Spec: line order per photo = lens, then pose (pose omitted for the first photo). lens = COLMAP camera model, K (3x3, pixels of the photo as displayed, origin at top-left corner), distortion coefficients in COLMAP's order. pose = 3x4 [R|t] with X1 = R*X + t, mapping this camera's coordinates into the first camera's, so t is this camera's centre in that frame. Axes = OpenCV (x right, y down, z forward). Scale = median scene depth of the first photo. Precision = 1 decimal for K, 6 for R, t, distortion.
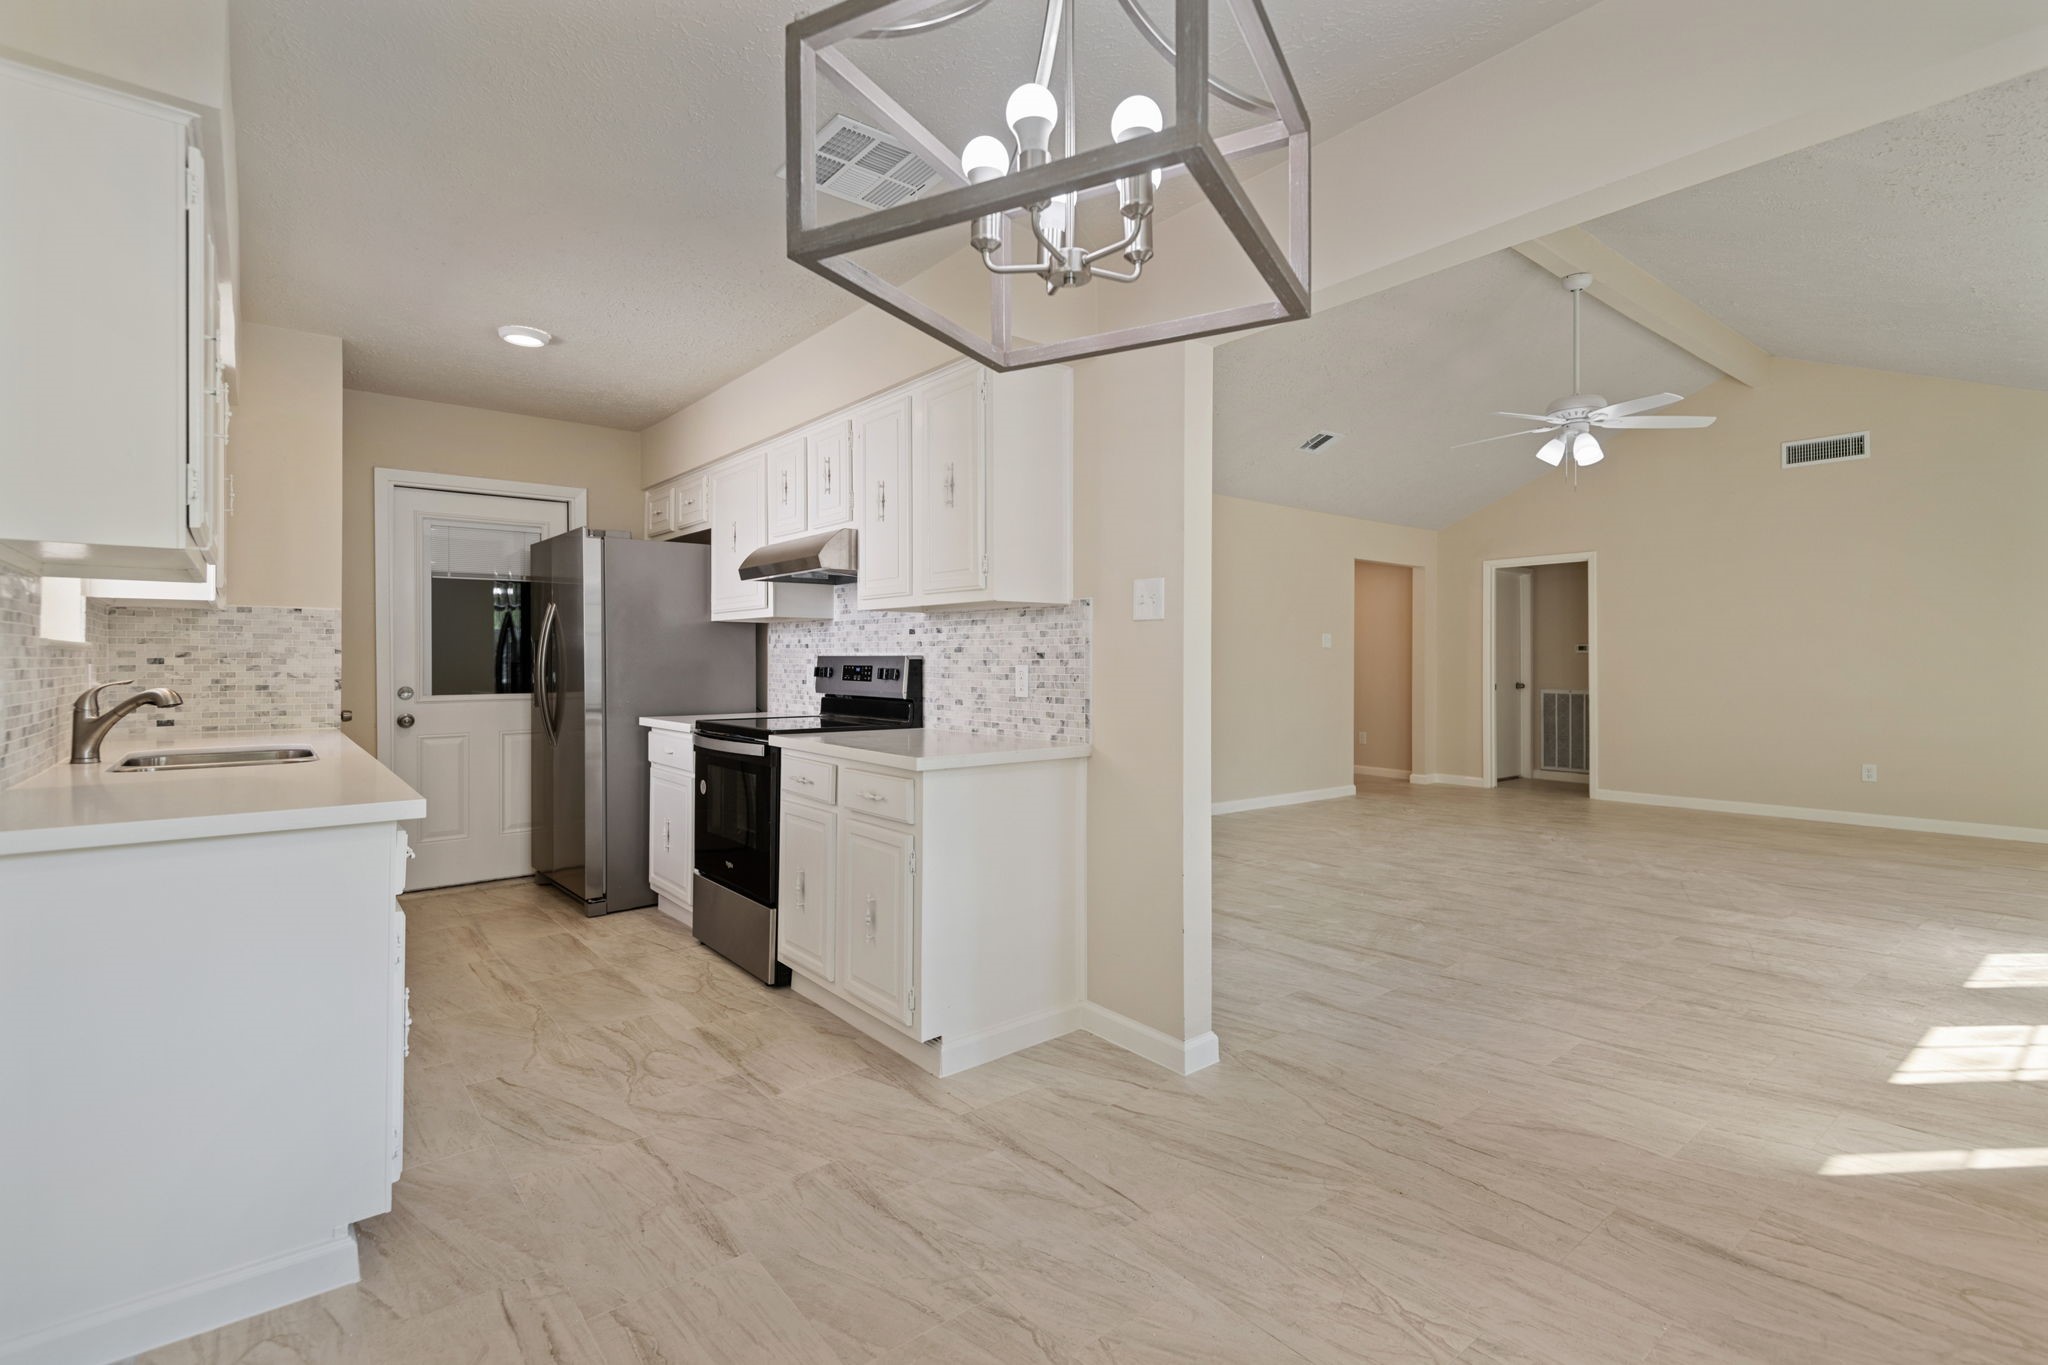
lens RADIAL K [[940.3, 0, 1022.7], [0, 940.3, 653.1], [0, 0, 1]] dist [0.047887, -0.034536]
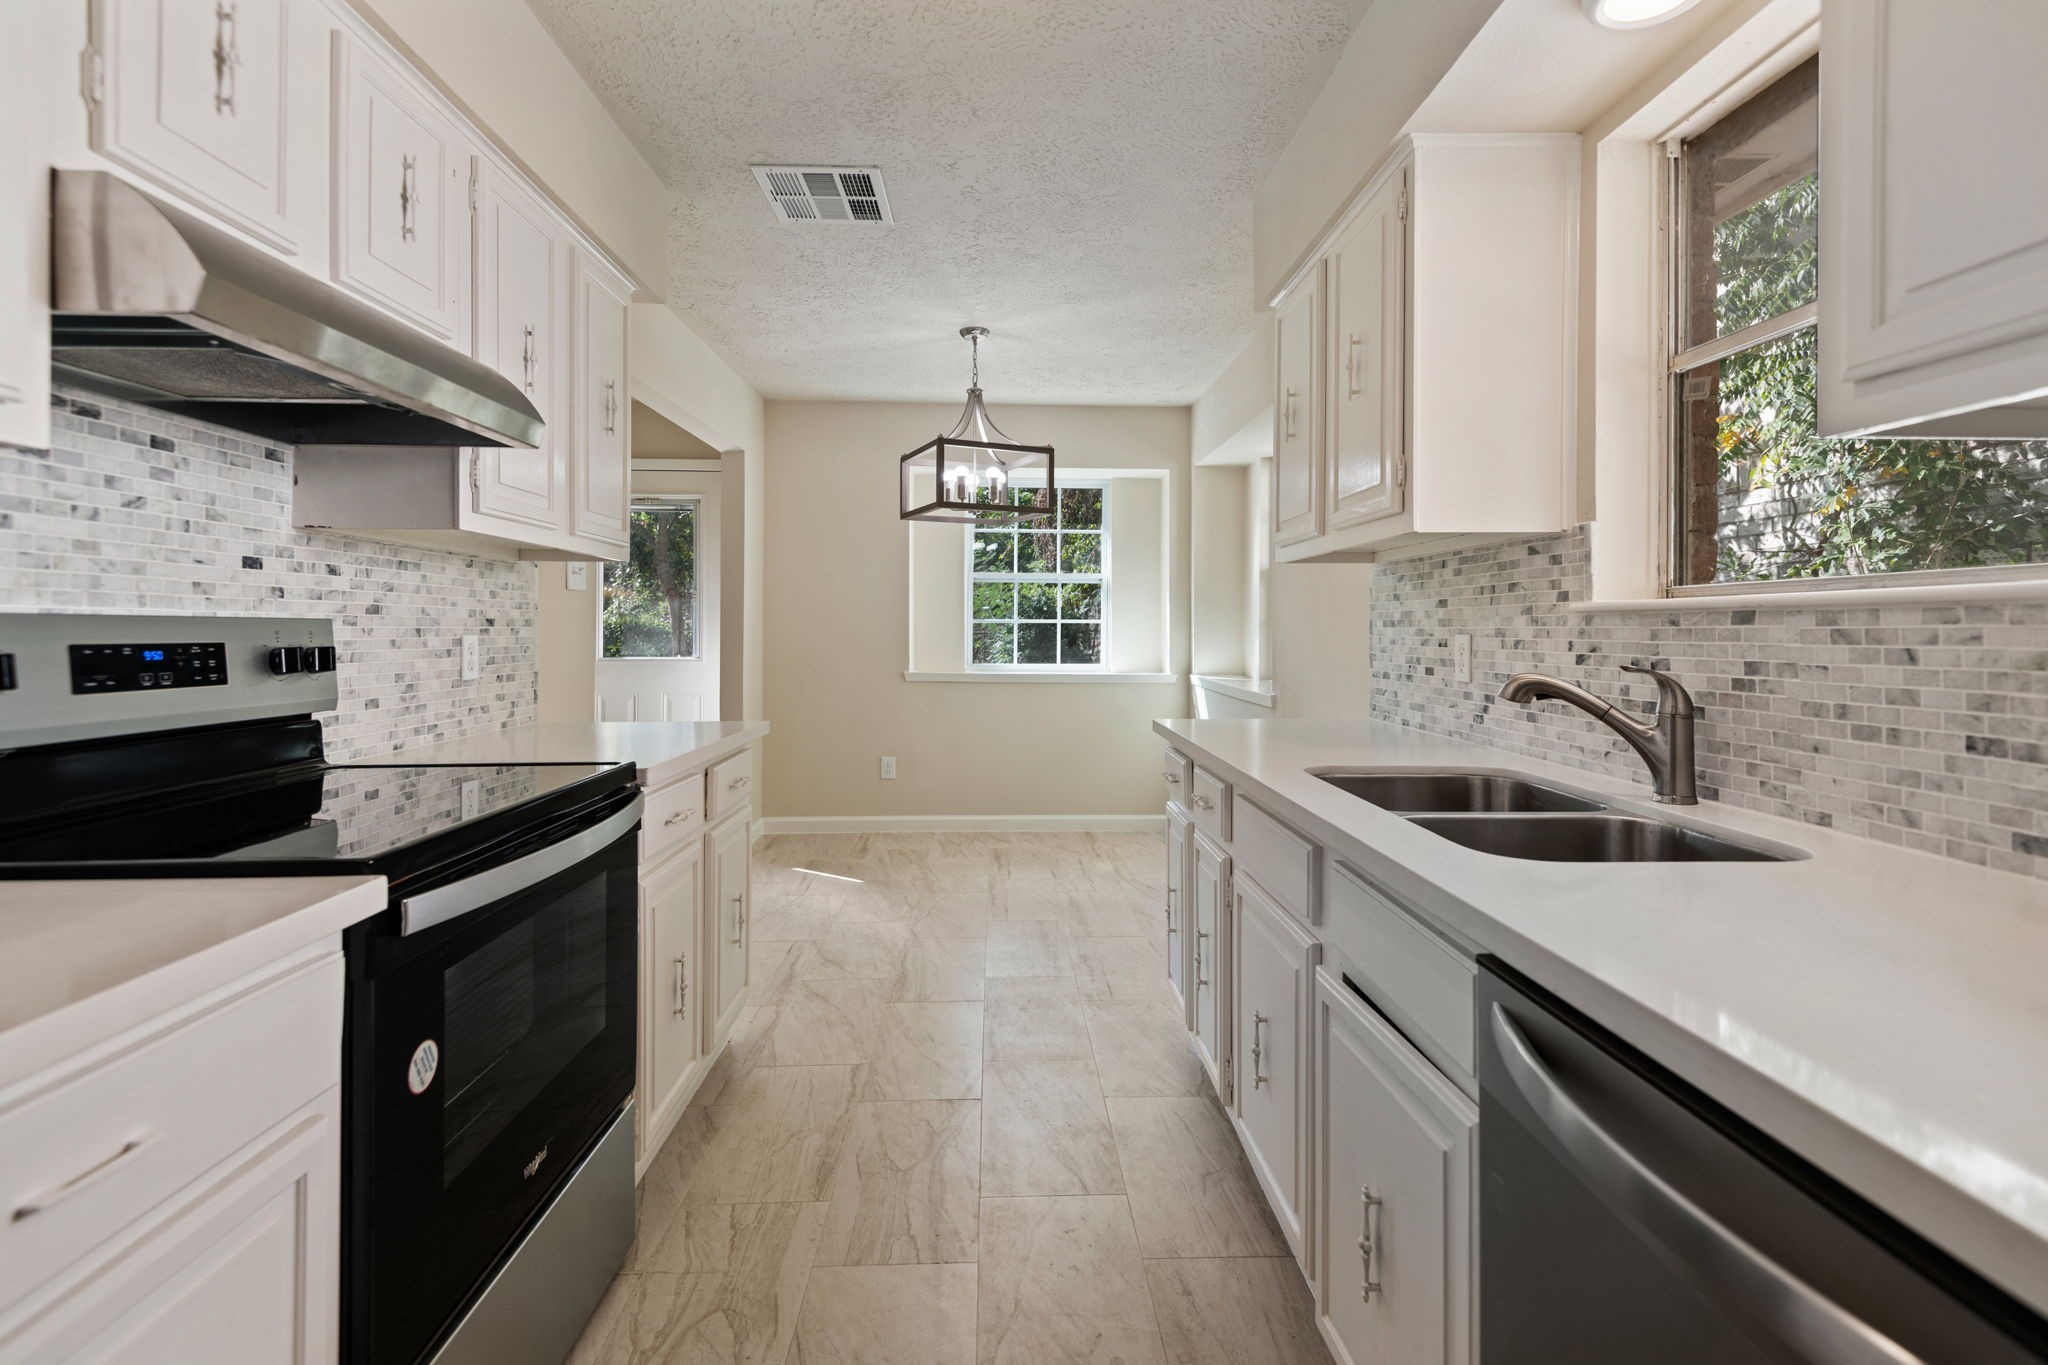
lens RADIAL K [[940.3, 0, 1022.7], [0, 940.3, 653.1], [0, 0, 1]] dist [0.047887, -0.034536]
pose [[-0.795862, -0.016665, 0.605248, -0.712162], [-0.005400, 0.999777, 0.020428, 0.008510], [-0.605454, 0.012989, -0.795775, 1.210598]]
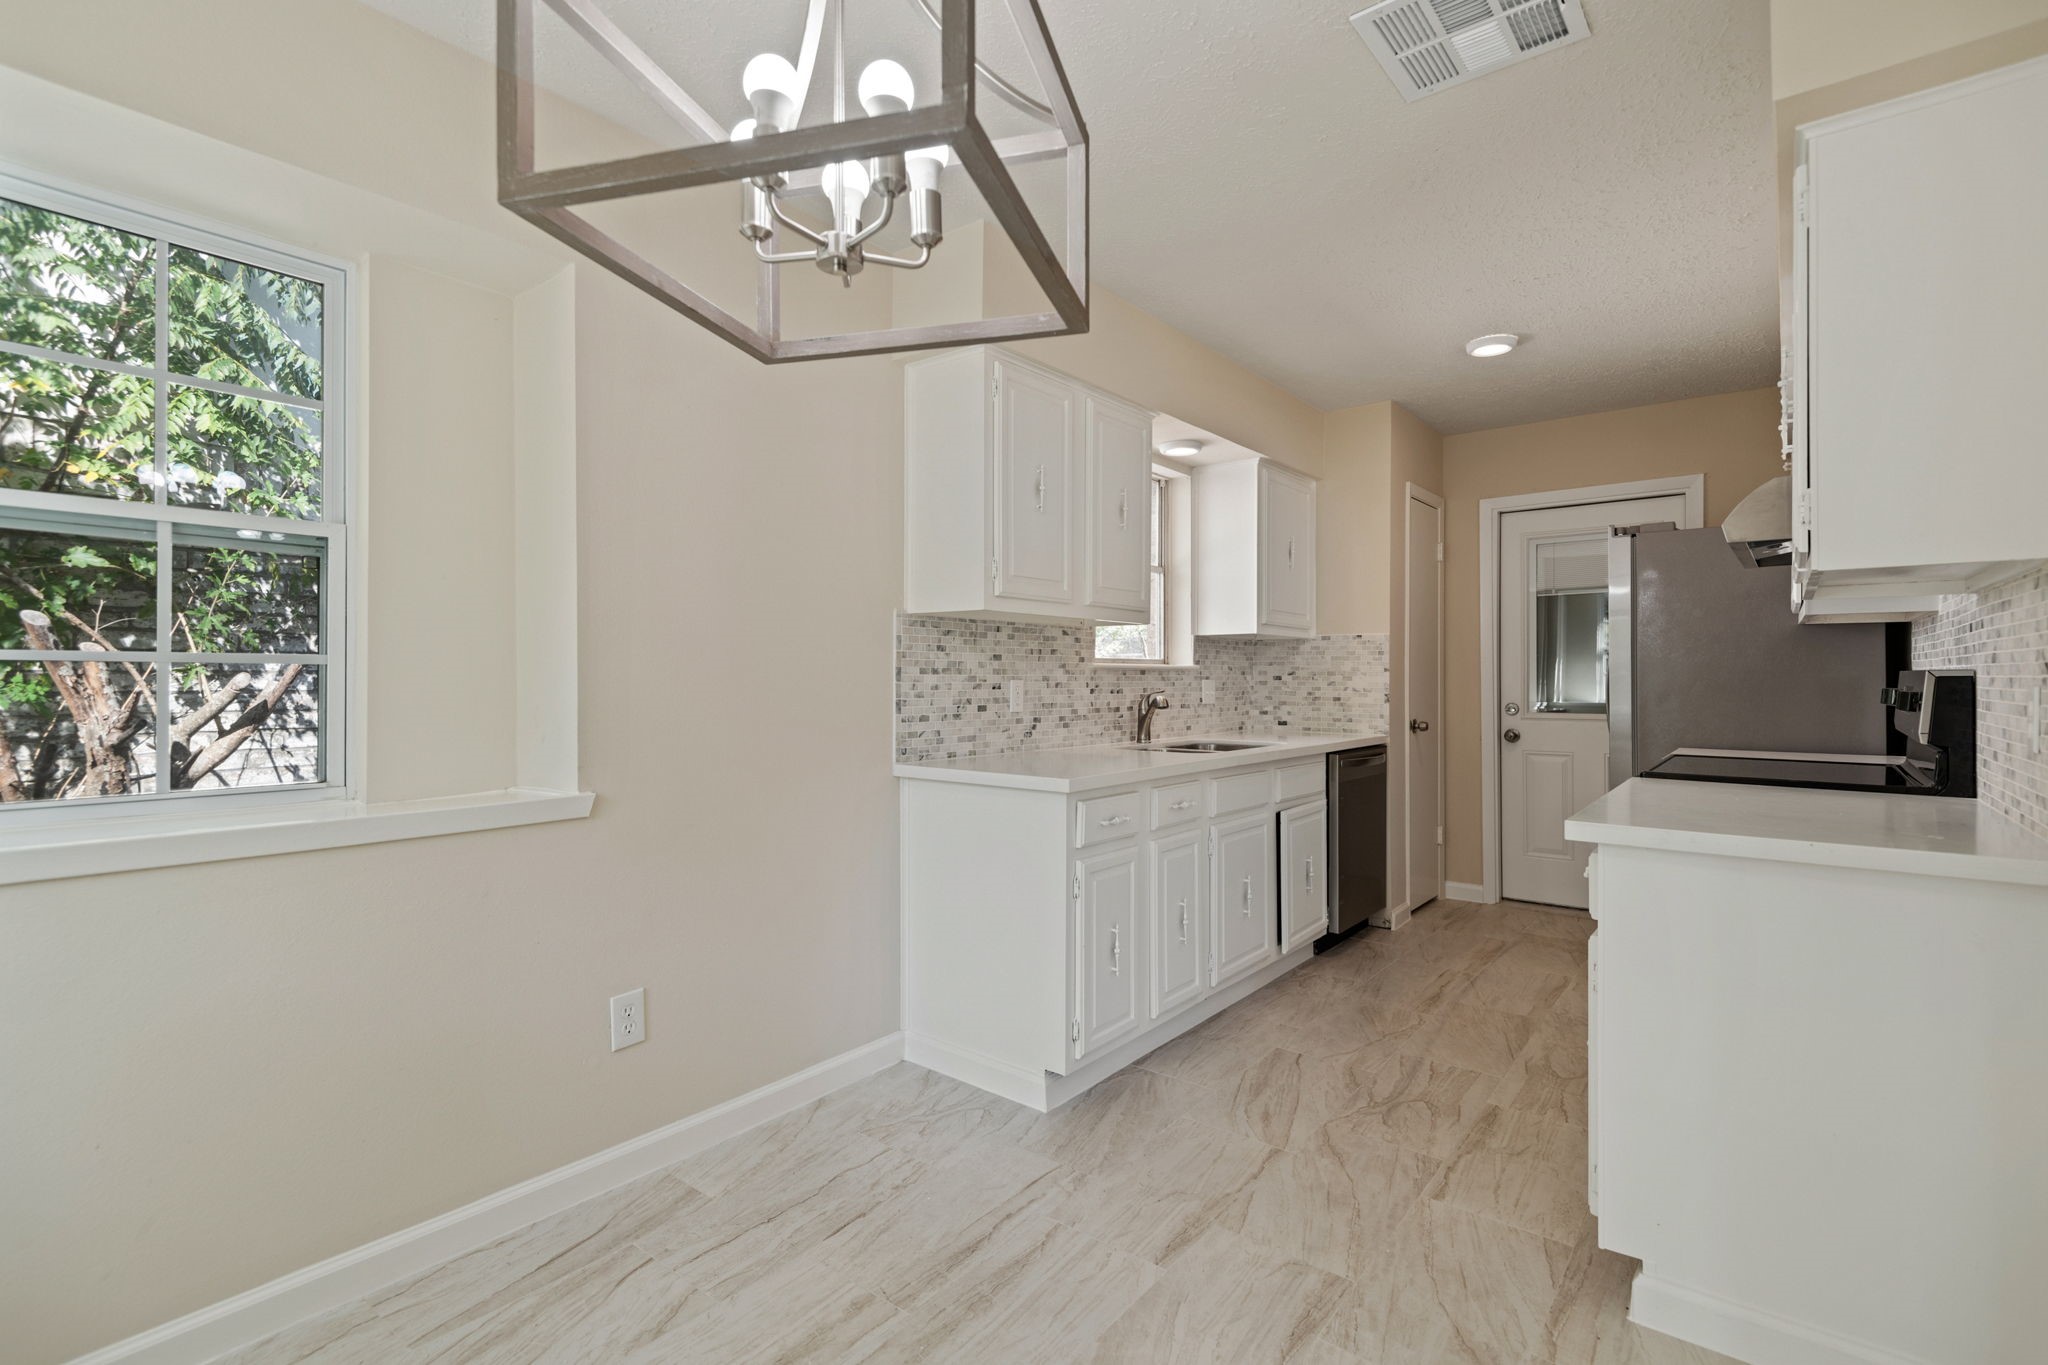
lens RADIAL K [[948.0, 0, 1023.6], [0, 948.0, 672.8], [0, 0, 1]] dist [0.000067, -0.000286]
pose [[0.209812, -0.003763, -0.977735, 0.345465], [0.004408, 0.999986, -0.002902, 0.003187], [0.977732, -0.003701, 0.209825, 0.343095]]
